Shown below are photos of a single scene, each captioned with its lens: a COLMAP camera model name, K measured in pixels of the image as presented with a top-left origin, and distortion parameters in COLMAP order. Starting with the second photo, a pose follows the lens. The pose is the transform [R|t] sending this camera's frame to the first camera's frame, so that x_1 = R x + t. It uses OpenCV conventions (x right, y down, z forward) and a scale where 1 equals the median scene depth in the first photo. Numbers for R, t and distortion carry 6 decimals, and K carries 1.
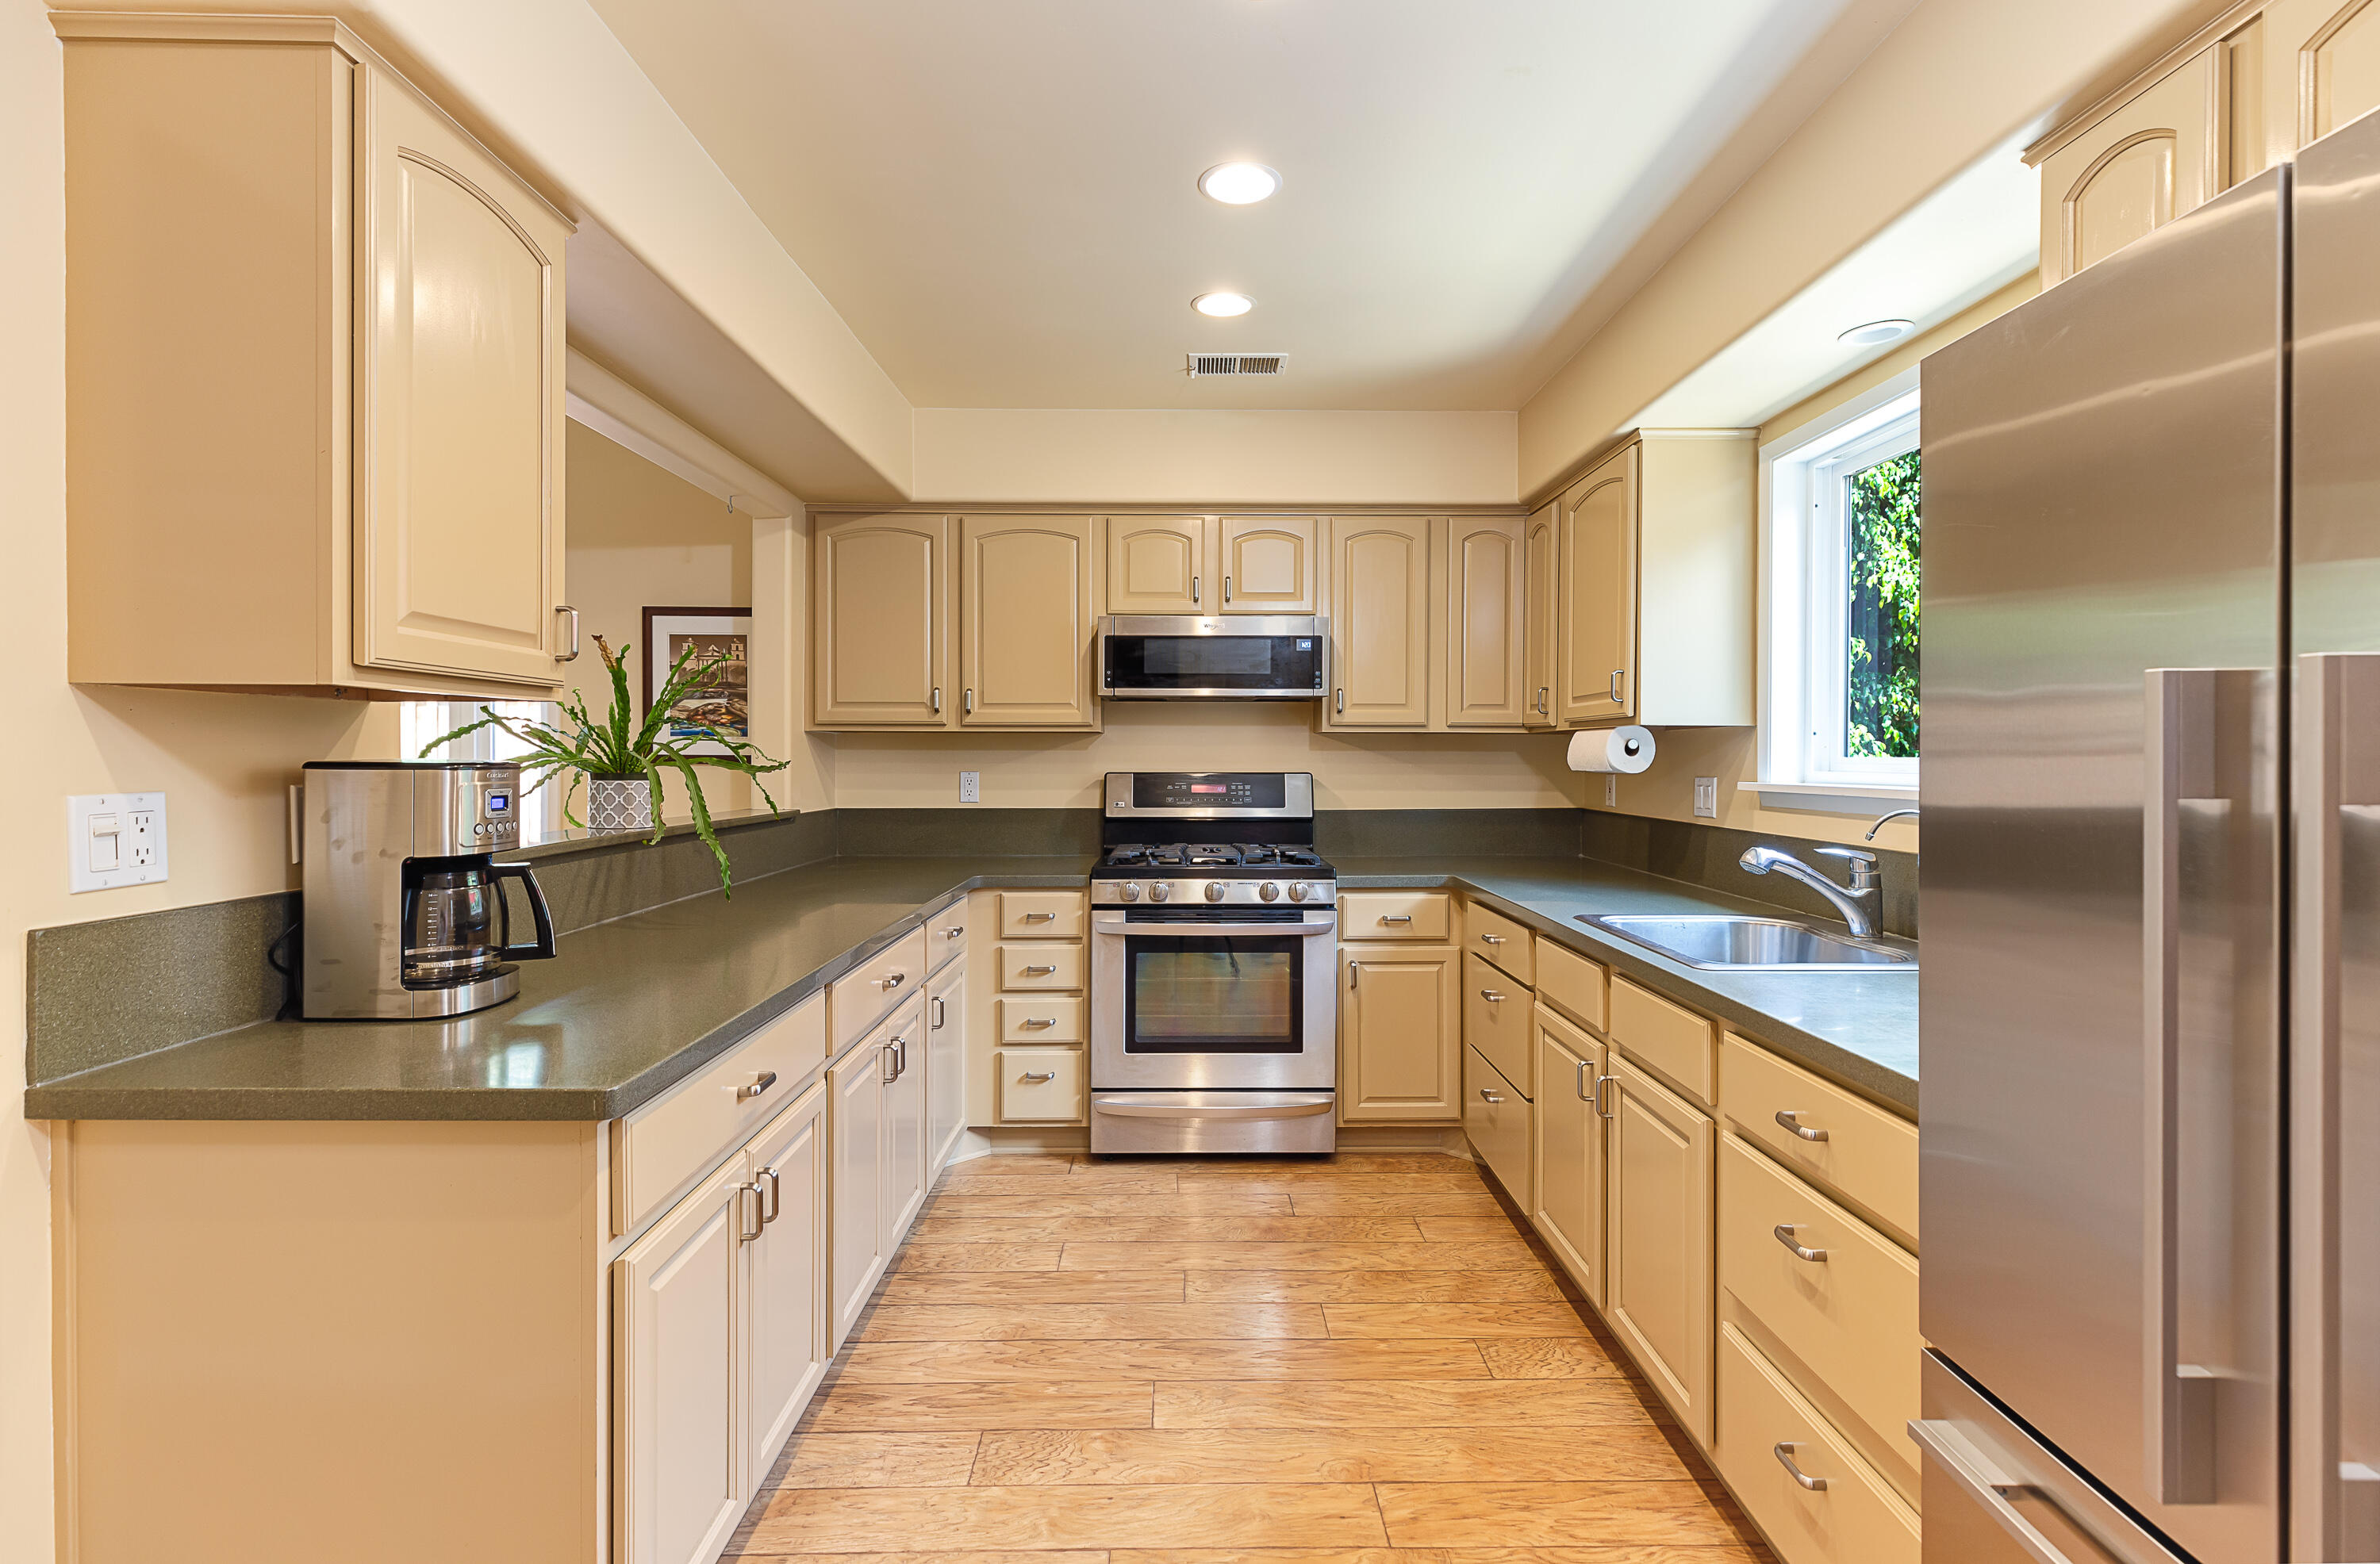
lens RADIAL K [[1098.9, 0, 1204.6], [0, 1098.9, 765.2], [0, 0, 1]] dist [0.003509, 0.000204]
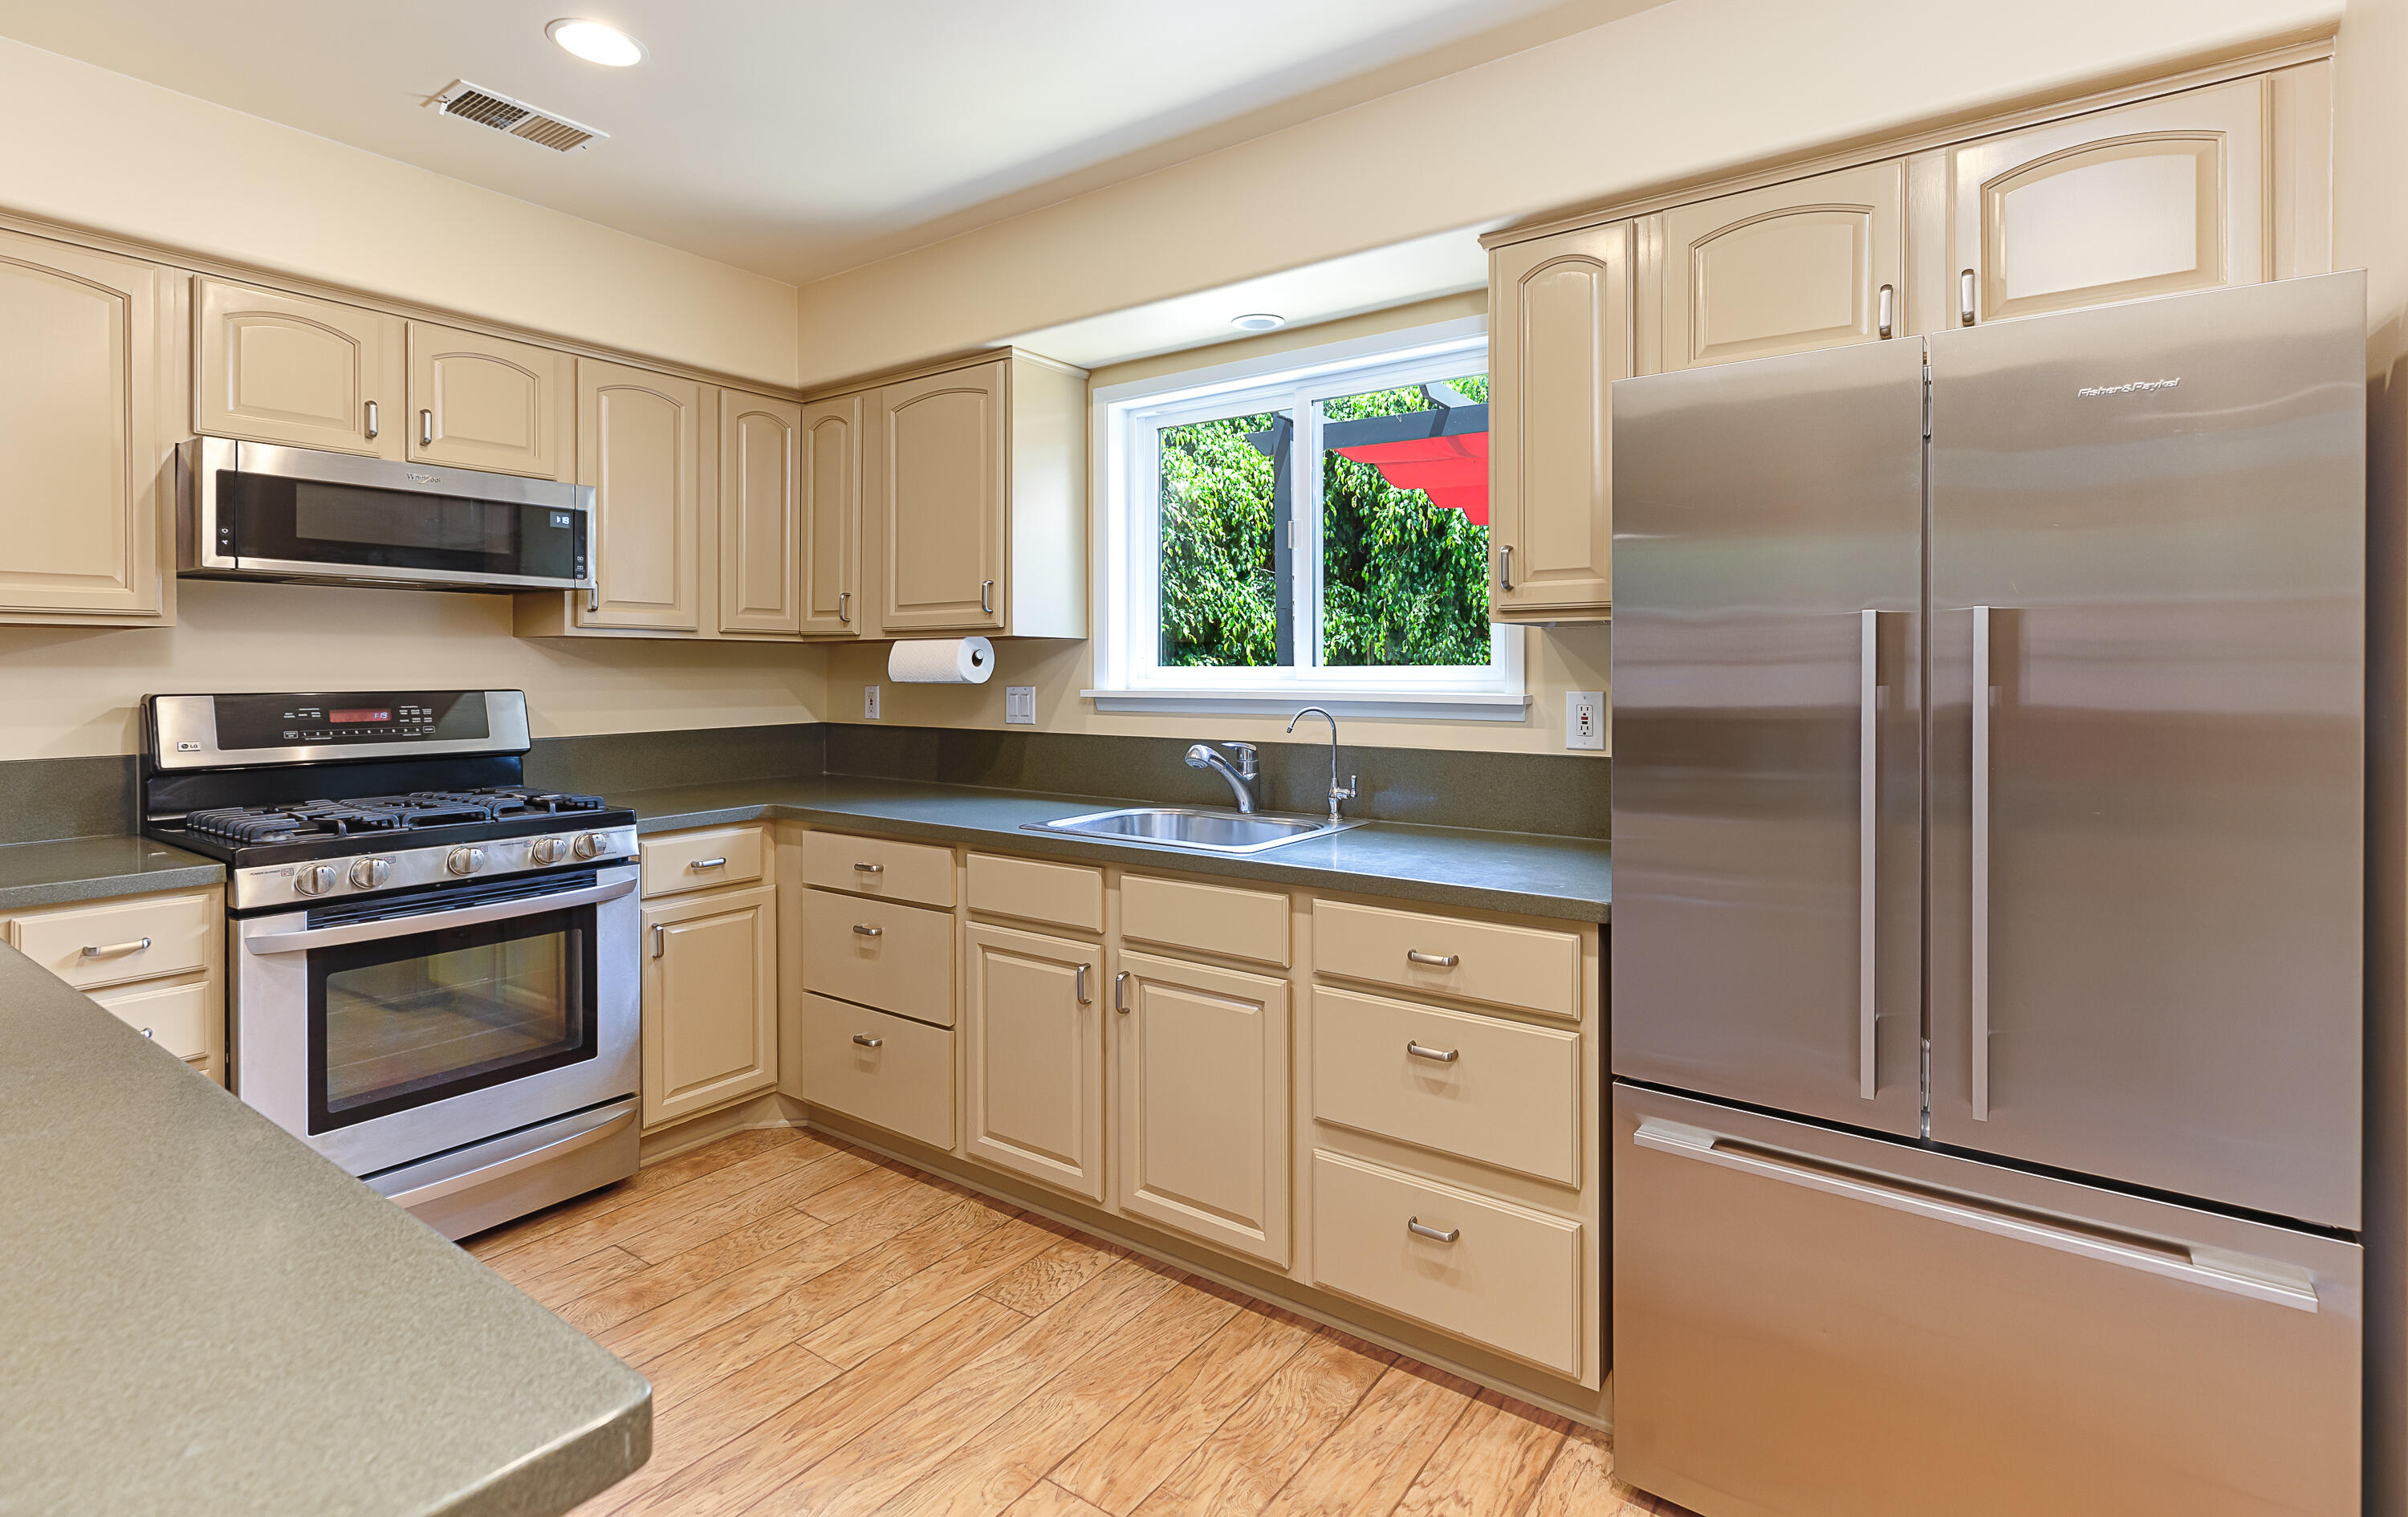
lens RADIAL K [[1117.5, 0, 1209.8], [0, 1117.5, 673.4], [0, 0, 1]] dist [0.004349, -0.000158]
pose [[0.593030, -0.005298, 0.805163, -0.281747], [0.009502, 0.999955, -0.000419, 0.000798], [-0.805124, 0.007899, 0.593054, 0.197560]]
